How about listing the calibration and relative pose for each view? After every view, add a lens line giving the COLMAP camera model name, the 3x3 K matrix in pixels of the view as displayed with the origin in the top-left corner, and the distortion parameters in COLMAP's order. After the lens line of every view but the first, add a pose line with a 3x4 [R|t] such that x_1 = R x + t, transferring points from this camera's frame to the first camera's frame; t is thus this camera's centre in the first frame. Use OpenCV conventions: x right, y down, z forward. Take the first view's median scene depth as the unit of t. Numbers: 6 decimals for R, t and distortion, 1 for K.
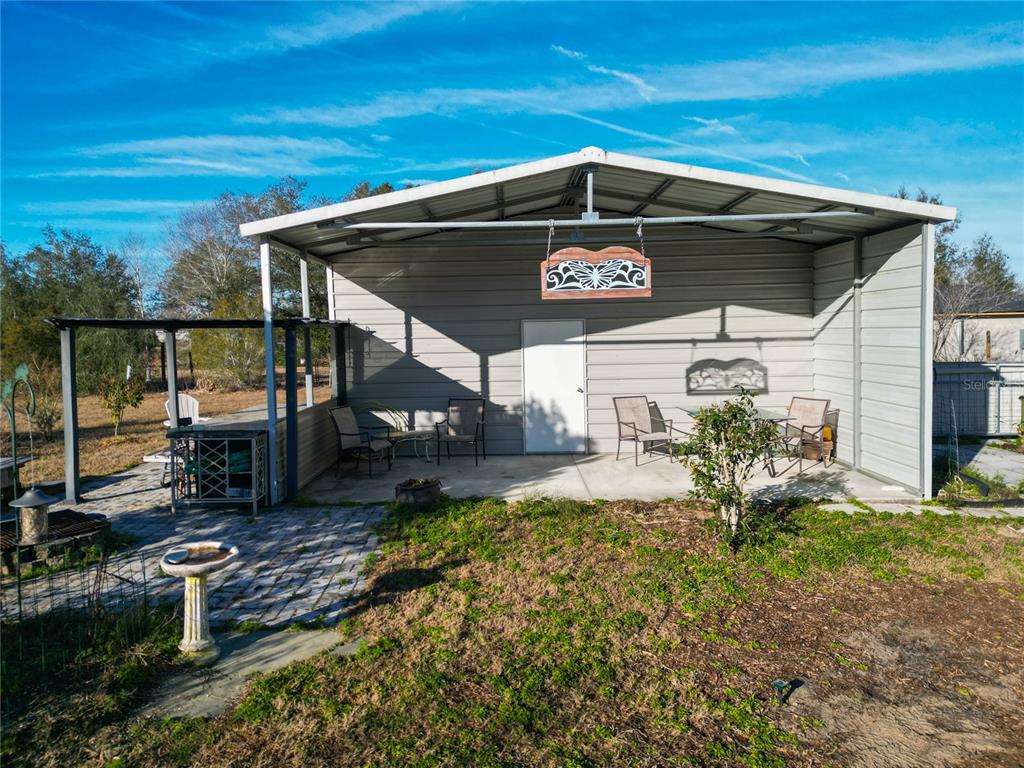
lens RADIAL K [[727.1, 0, 509.3], [0, 727.1, 378.8], [0, 0, 1]] dist [0.047413, -0.049963]
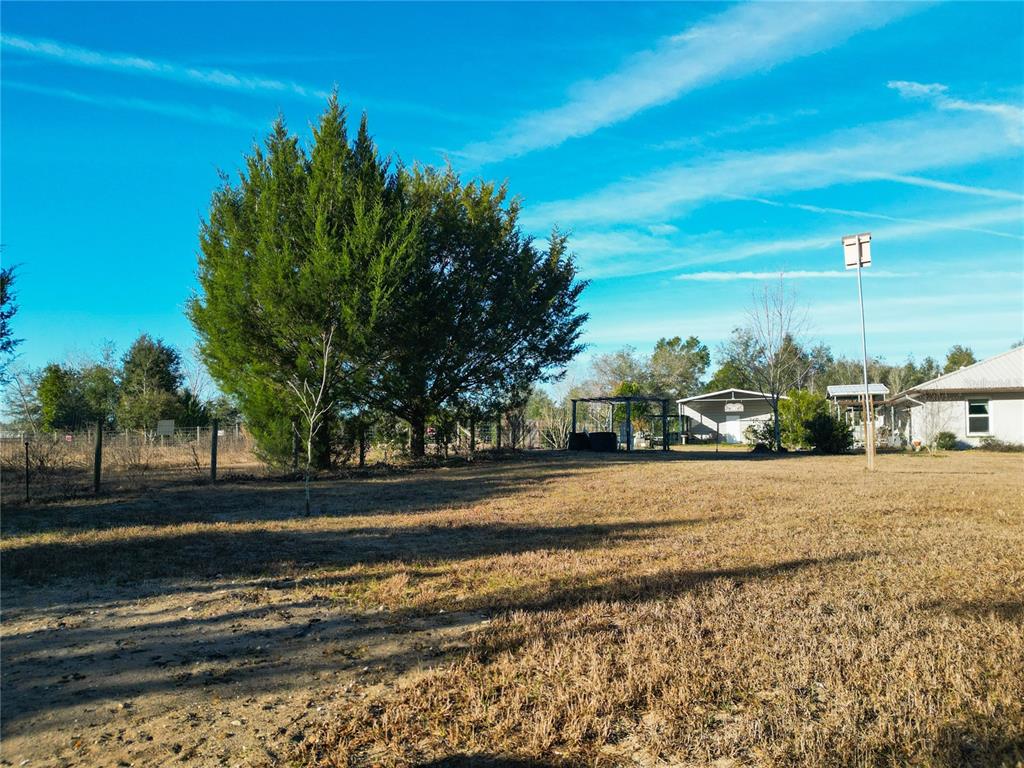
lens RADIAL K [[727.1, 0, 509.3], [0, 727.1, 378.8], [0, 0, 1]] dist [0.047413, -0.049963]
pose [[0.930934, -0.020335, -0.364620, 0.475810], [-0.026401, 0.992088, -0.122734, 0.326162], [0.364231, 0.123883, 0.923032, -4.227838]]
